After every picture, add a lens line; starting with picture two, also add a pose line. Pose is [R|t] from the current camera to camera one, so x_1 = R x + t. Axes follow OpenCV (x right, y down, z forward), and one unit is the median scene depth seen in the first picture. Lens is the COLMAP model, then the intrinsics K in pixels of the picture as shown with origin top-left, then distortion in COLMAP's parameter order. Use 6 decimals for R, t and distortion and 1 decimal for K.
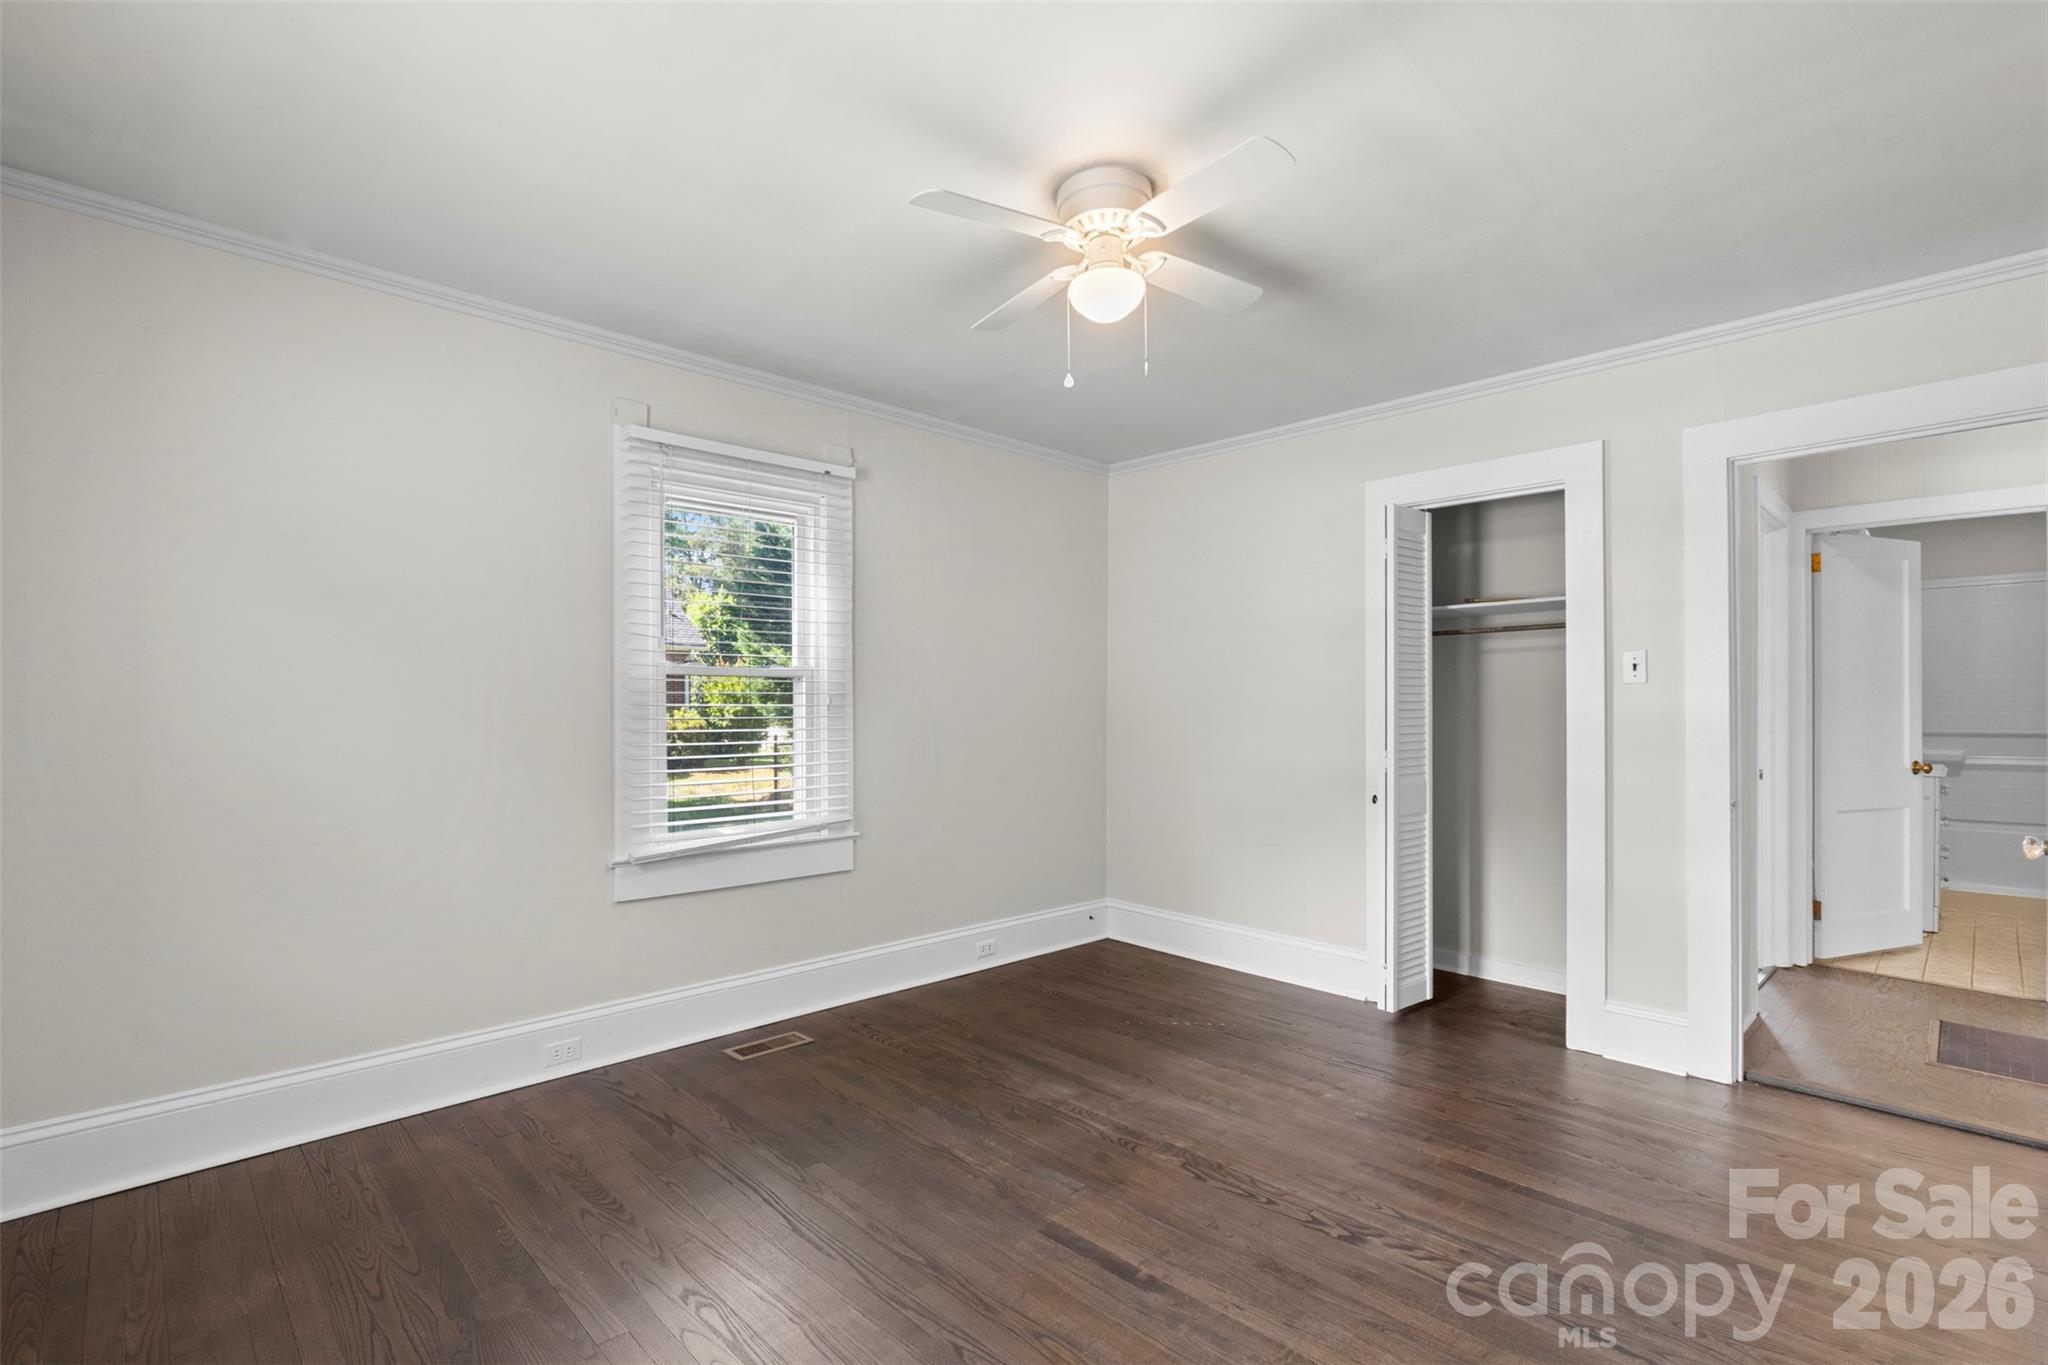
lens RADIAL K [[936.6, 0, 1013.1], [0, 936.6, 695.8], [0, 0, 1]] dist [-0.001493, -0.000138]
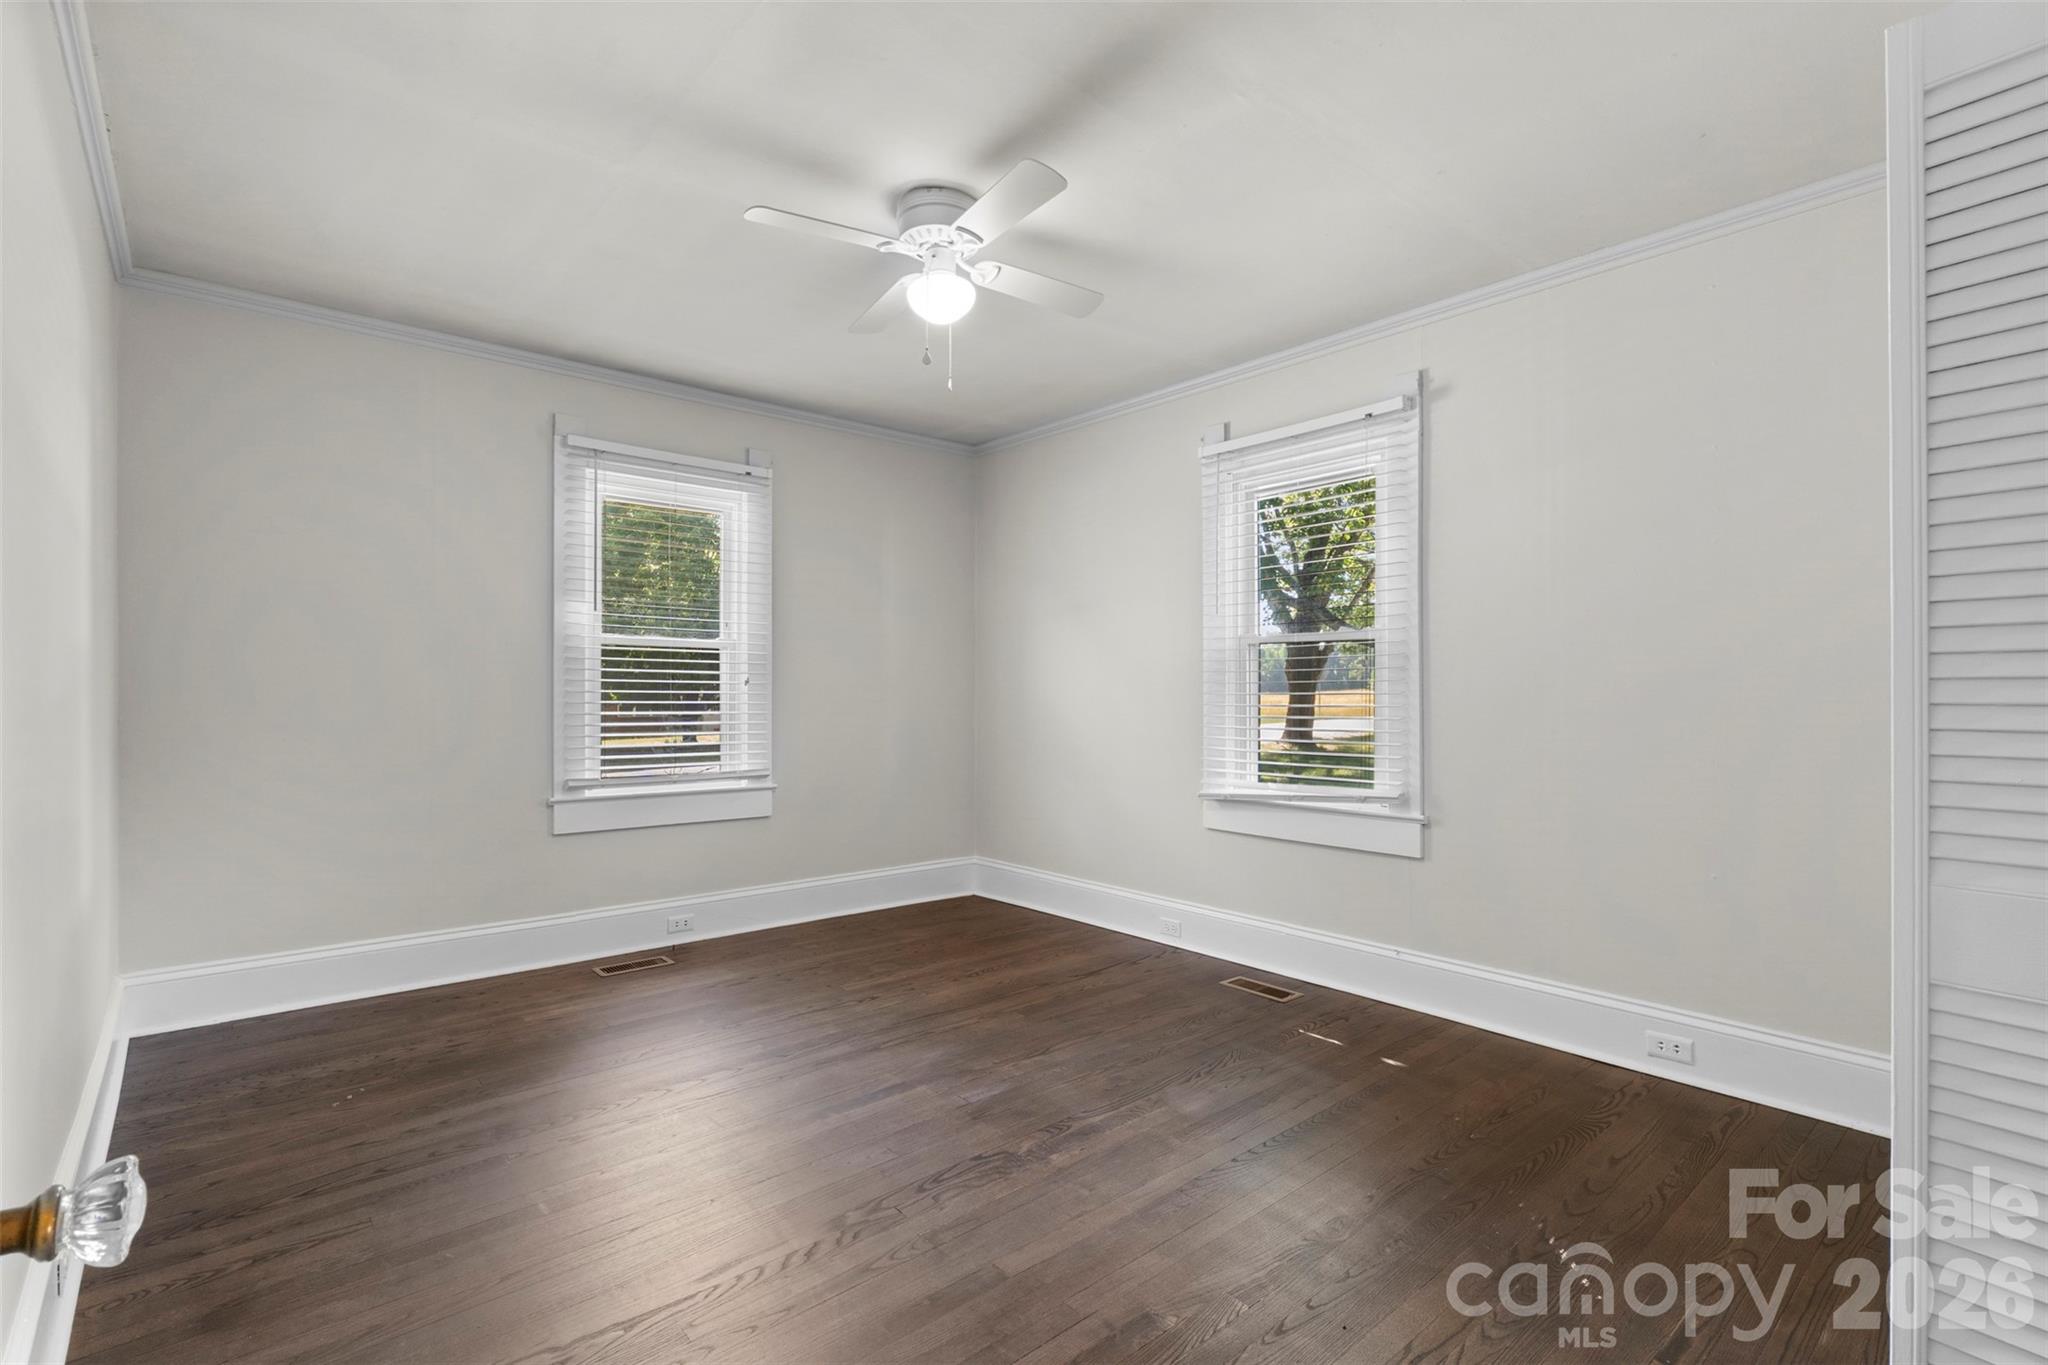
lens RADIAL K [[936.6, 0, 1014.7], [0, 936.6, 679.5], [0, 0, 1]] dist [-0.001493, -0.000138]
pose [[-0.043860, -0.006065, -0.999019, 0.934748], [0.014430, 0.999873, -0.006703, 0.027615], [0.998933, -0.014710, -0.043767, 0.880327]]
